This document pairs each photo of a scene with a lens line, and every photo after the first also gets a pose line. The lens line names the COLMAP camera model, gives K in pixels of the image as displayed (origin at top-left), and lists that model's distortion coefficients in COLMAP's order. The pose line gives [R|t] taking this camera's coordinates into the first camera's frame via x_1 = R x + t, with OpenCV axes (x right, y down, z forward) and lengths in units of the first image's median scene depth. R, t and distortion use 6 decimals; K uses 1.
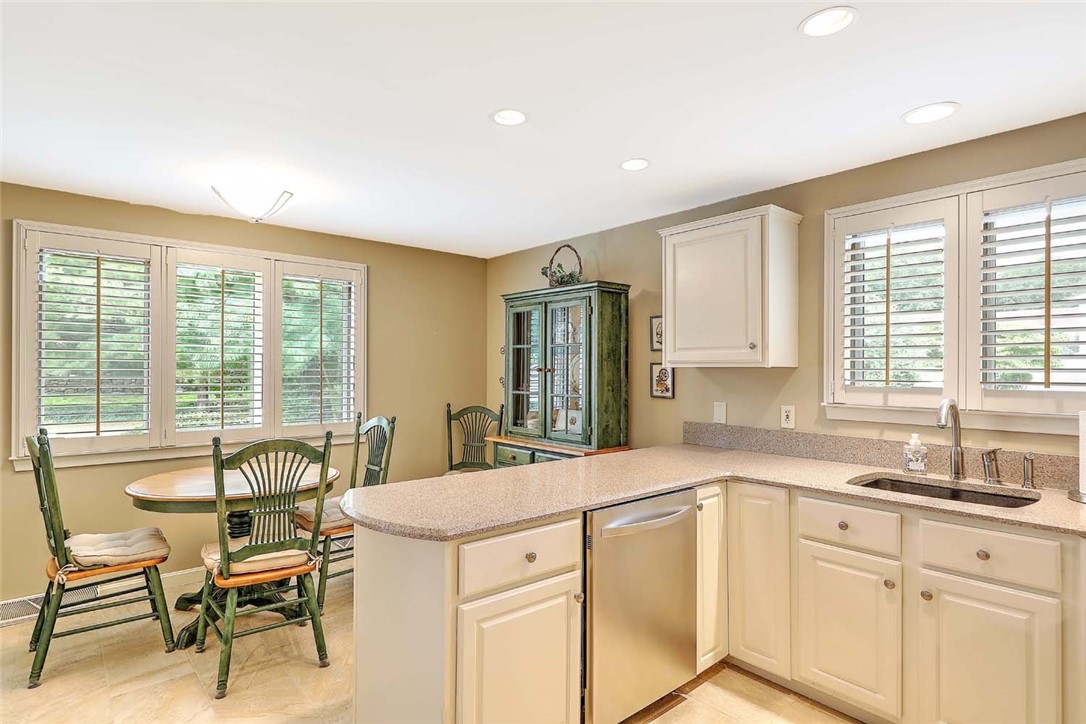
lens RADIAL K [[560.3, 0, 541.1], [0, 560.3, 366.7], [0, 0, 1]] dist [0.000404, 0.000594]
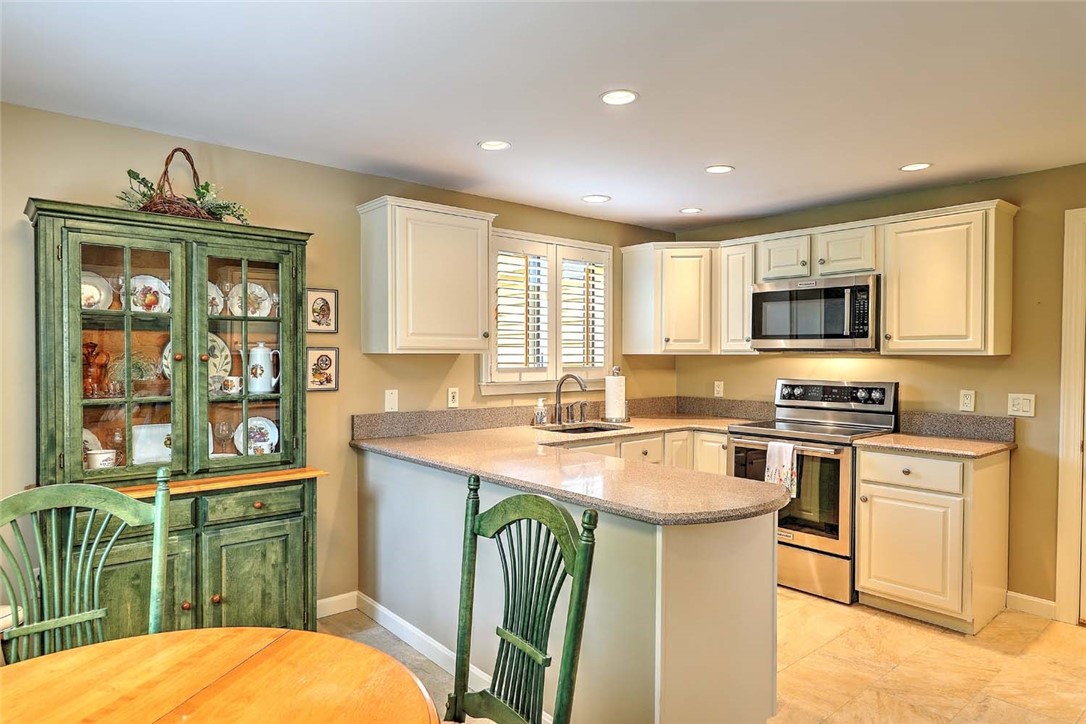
lens RADIAL K [[642.1, 0, 542.2], [0, 642.1, 364.6], [0, 0, 1]] dist [0.005688, 0.000759]
pose [[0.018526, -0.018435, 0.999658, -0.852221], [-0.004408, 0.999819, 0.018519, -0.001378], [-0.999819, -0.004749, 0.018442, 0.801505]]
